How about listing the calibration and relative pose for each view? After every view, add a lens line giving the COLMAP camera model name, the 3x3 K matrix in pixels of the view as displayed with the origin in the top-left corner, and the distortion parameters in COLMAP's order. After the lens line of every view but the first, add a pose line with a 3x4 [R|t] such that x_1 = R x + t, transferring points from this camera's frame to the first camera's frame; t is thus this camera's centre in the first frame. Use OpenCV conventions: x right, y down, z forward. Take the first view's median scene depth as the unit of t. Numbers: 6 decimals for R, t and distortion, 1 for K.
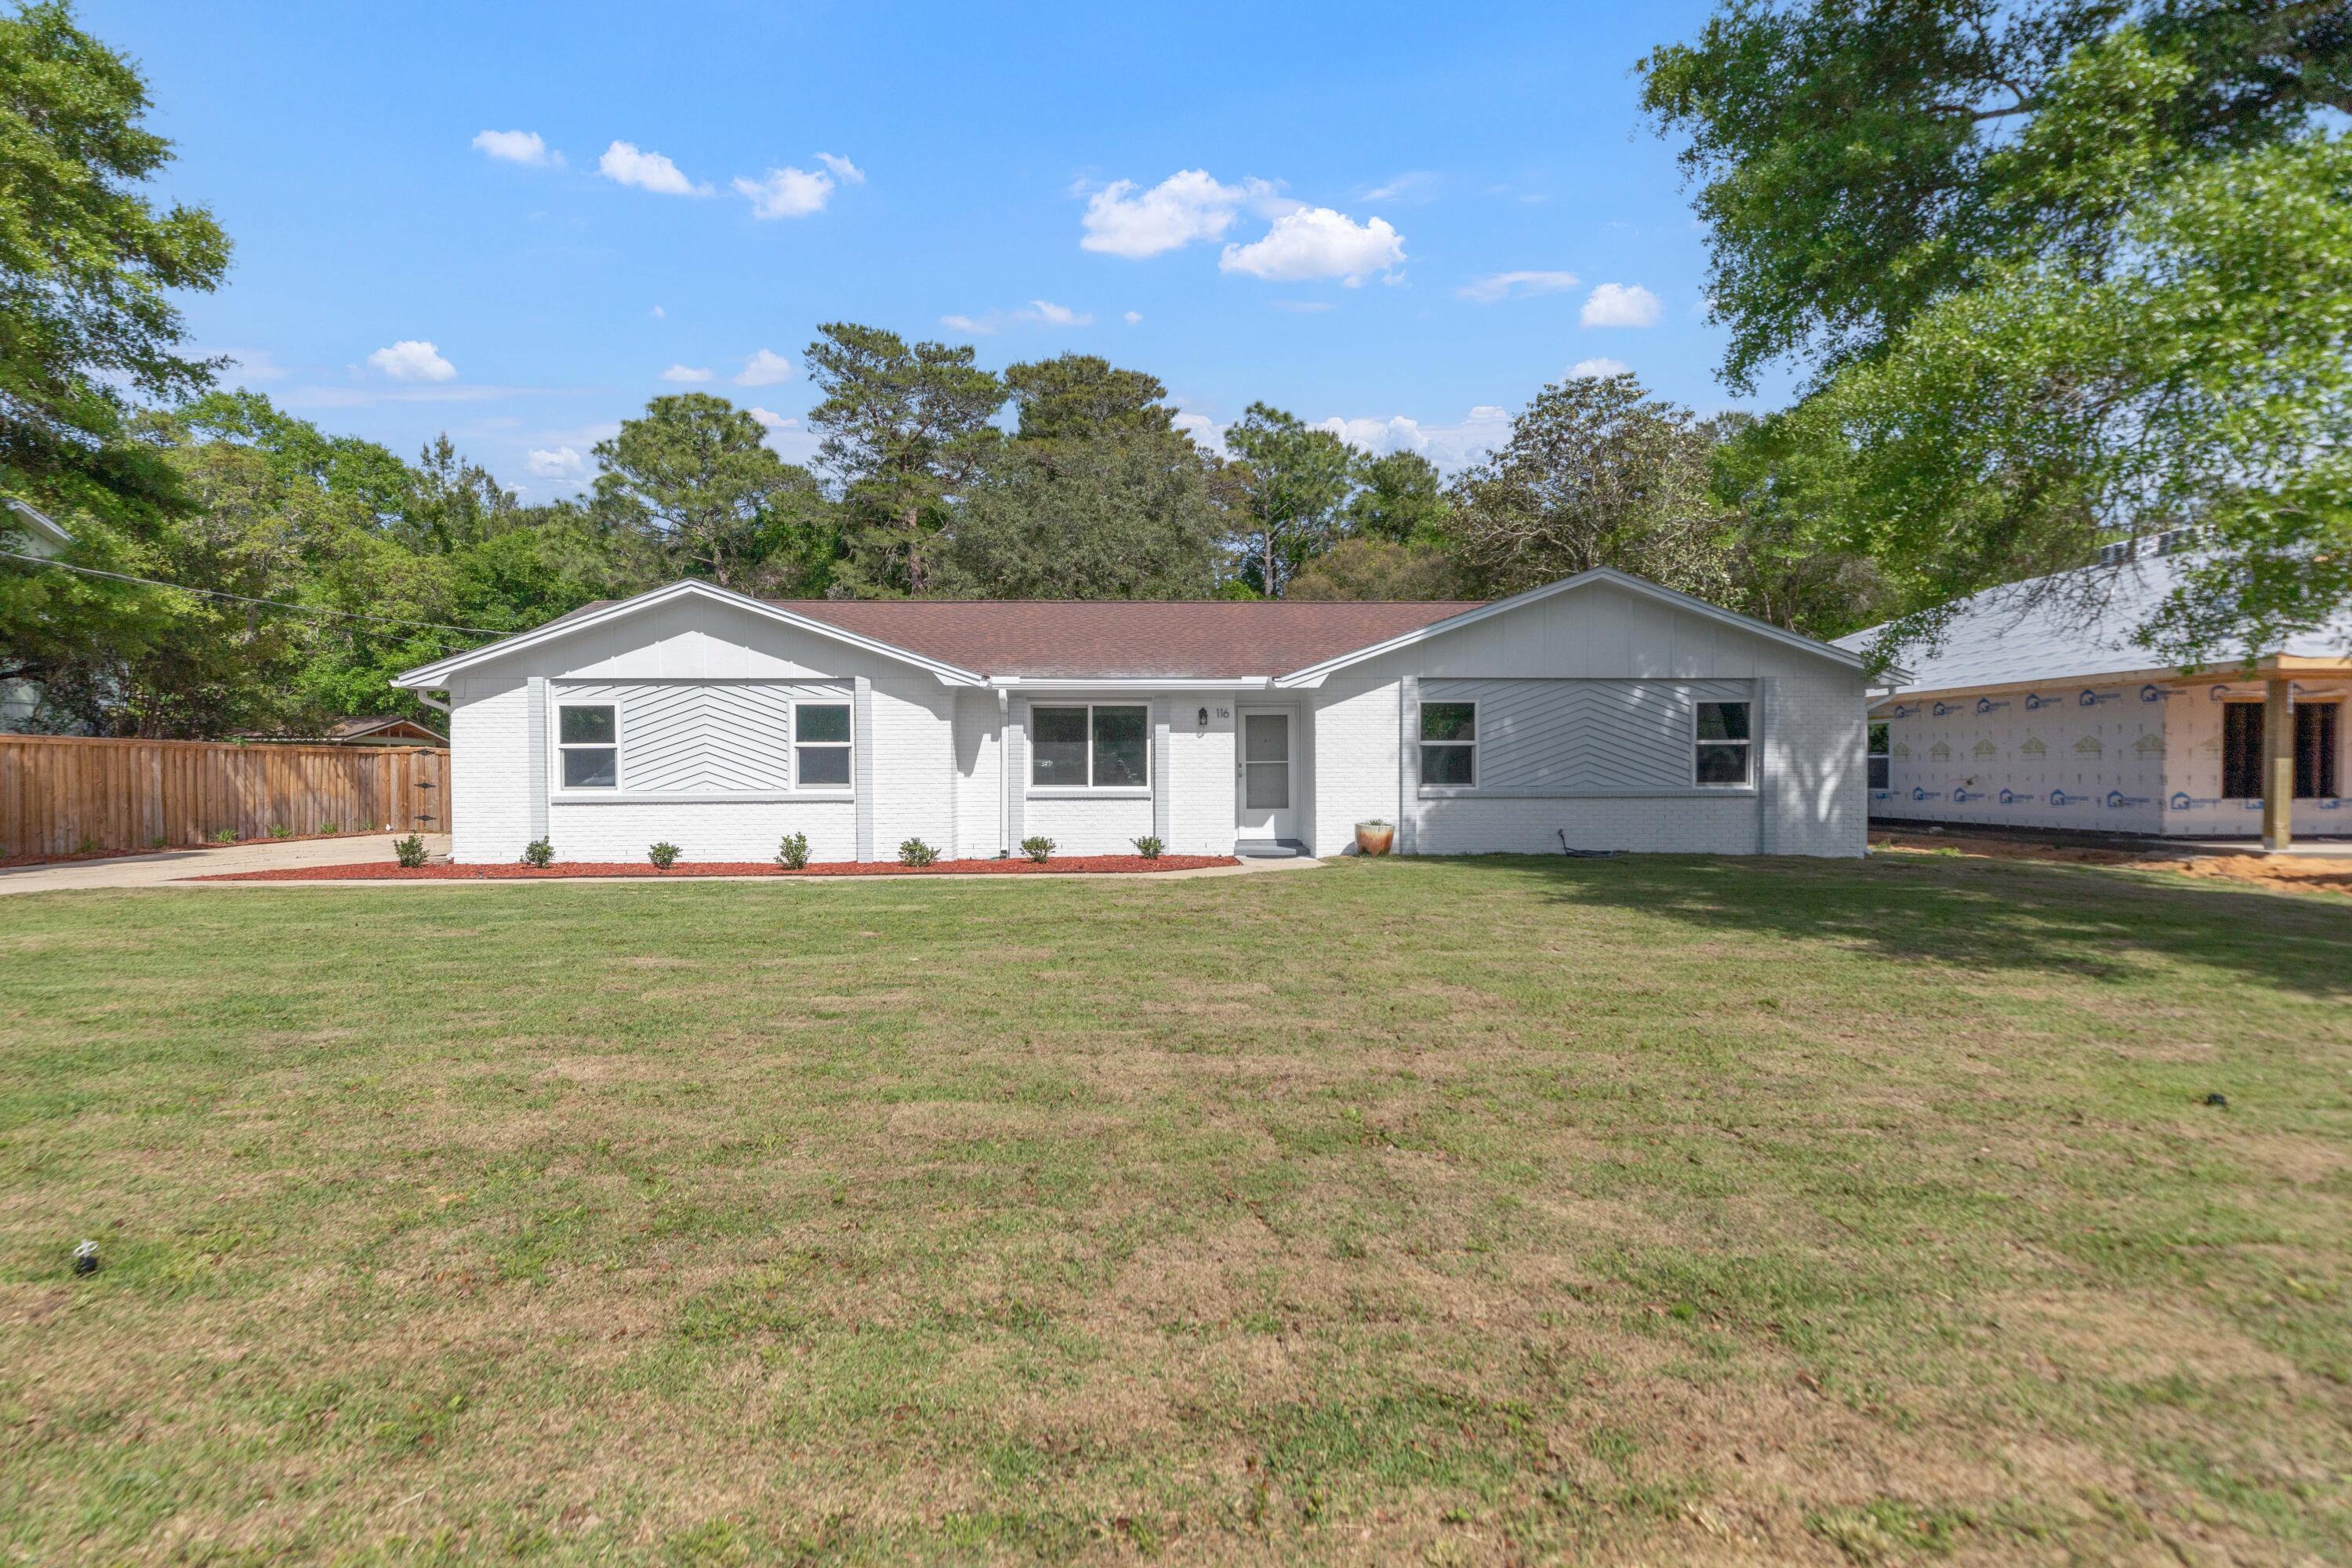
lens RADIAL K [[1254.5, 0, 1175.6], [0, 1254.5, 821.4], [0, 0, 1]] dist [-0.000408, -0.000062]
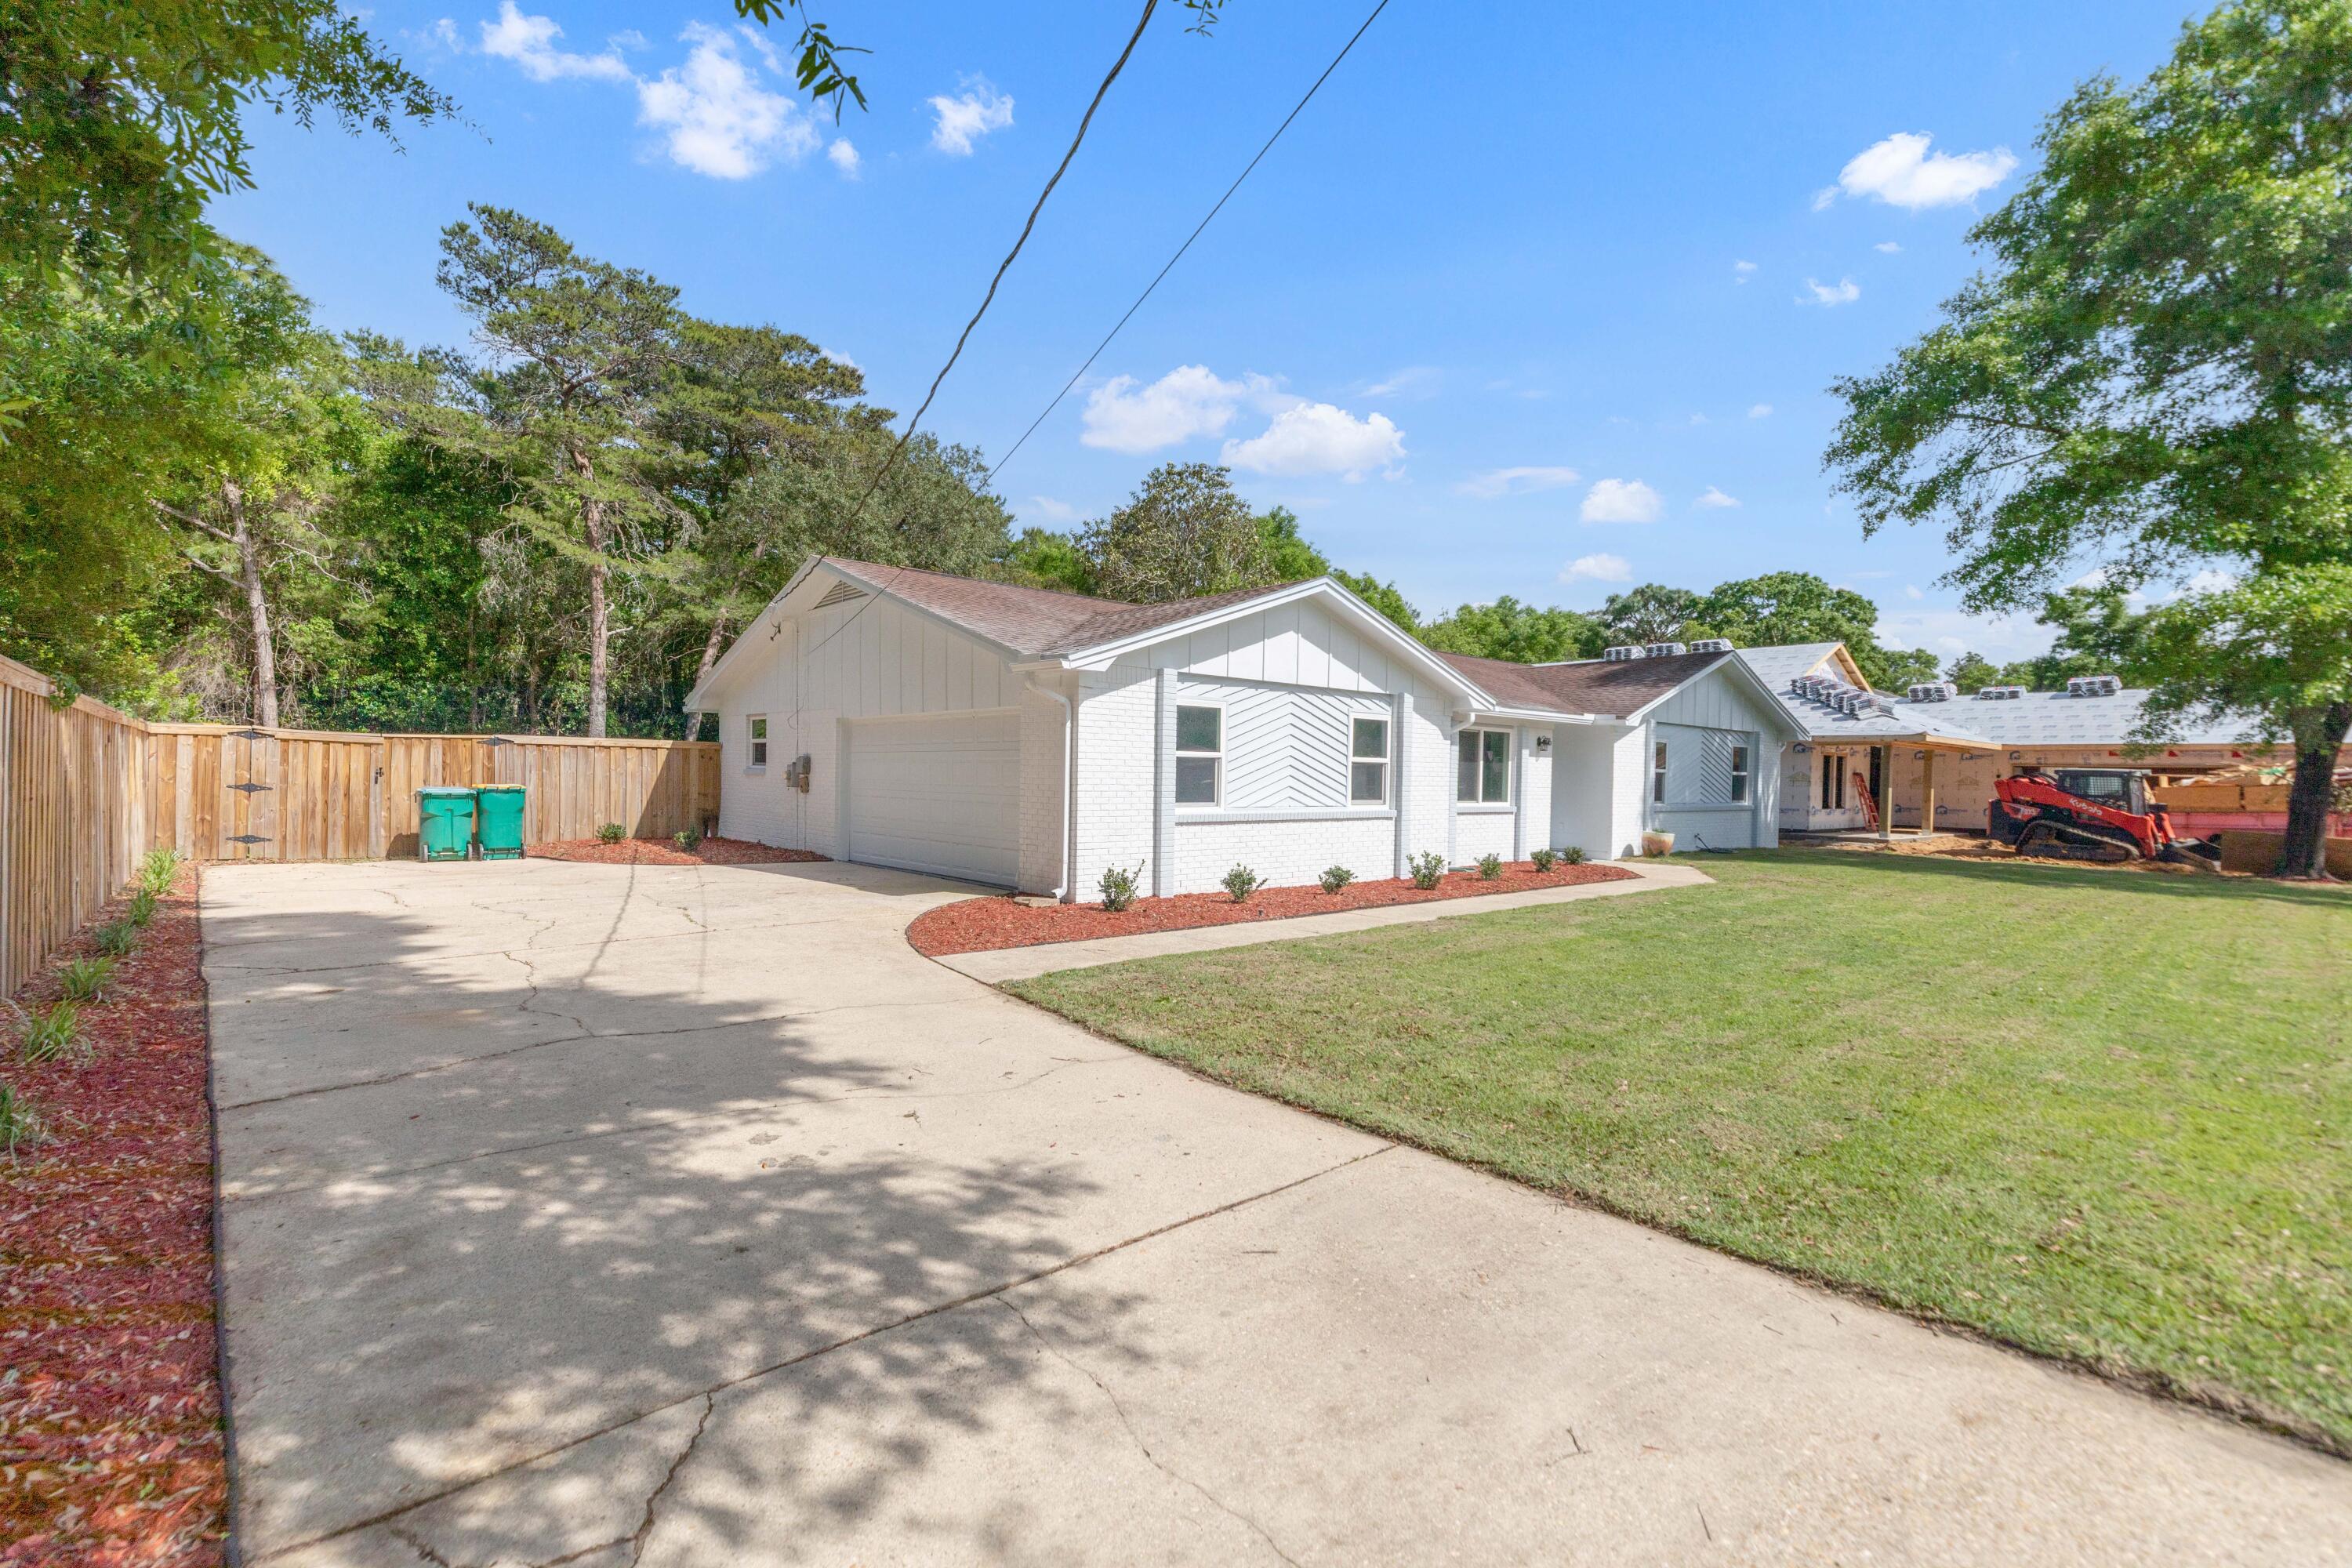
lens RADIAL K [[1101.9, 0, 1176.0], [0, 1101.9, 784.0], [0, 0, 1]] dist [0.003935, -0.000108]
pose [[0.761789, 0.011382, 0.647725, -0.941788], [0.005067, 0.999710, -0.023527, -0.023412], [-0.647805, 0.021205, 0.761511, 0.445506]]
